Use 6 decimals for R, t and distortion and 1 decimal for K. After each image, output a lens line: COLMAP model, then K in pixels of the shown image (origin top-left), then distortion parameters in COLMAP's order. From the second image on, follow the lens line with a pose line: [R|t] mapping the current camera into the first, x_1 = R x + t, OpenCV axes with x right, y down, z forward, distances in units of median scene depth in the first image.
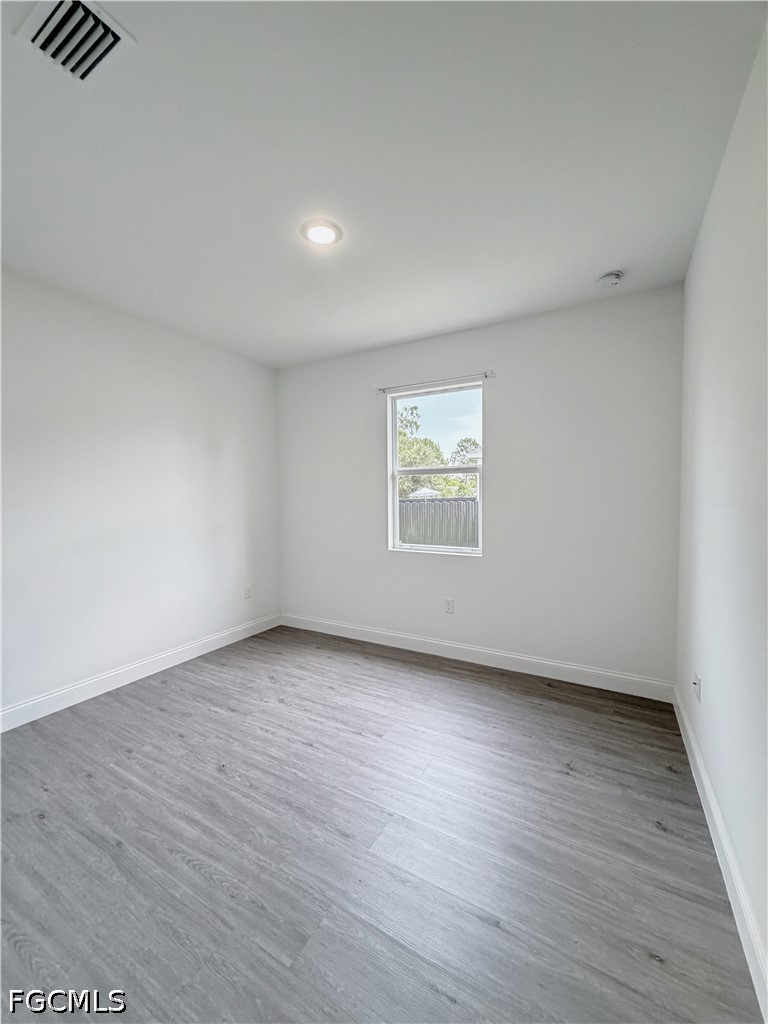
lens RADIAL K [[407.9, 0, 382.7], [0, 407.9, 505.2], [0, 0, 1]] dist [0.030106, 0.000047]
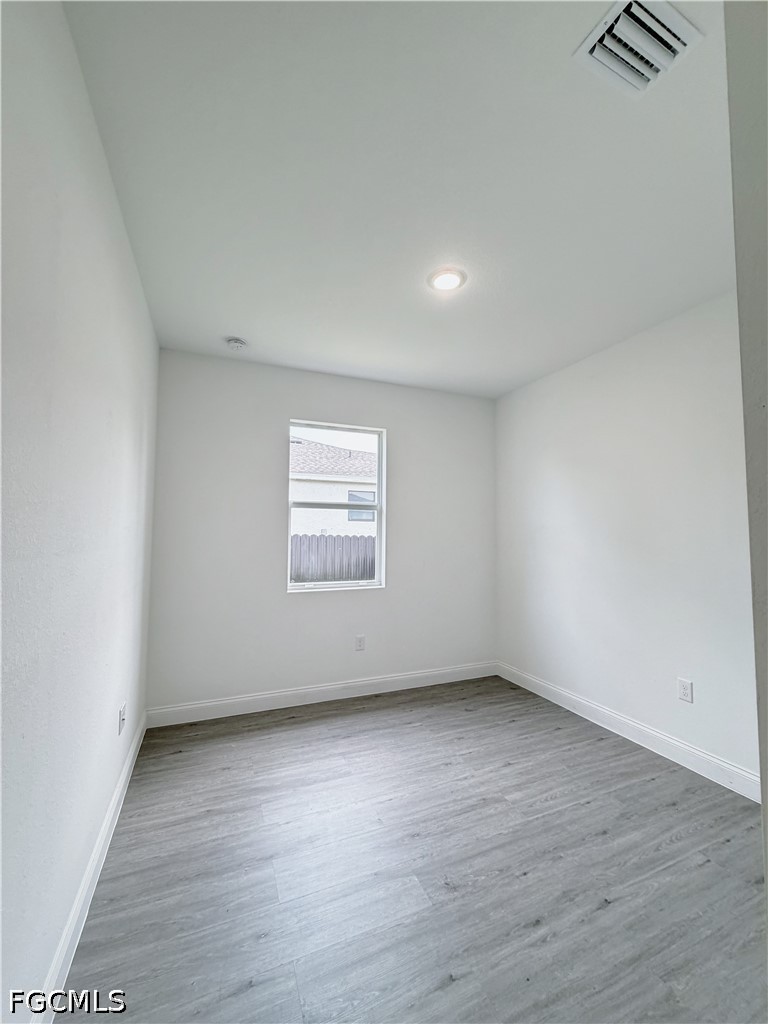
lens RADIAL K [[411.5, 0, 384.0], [0, 411.5, 512.0], [0, 0, 1]] dist [-0.001497, -0.000215]
pose [[0.591270, 0.058611, 0.804341, -0.653348], [-0.008038, 0.997734, -0.066795, -0.002350], [-0.806434, 0.033029, 0.590402, 0.369269]]
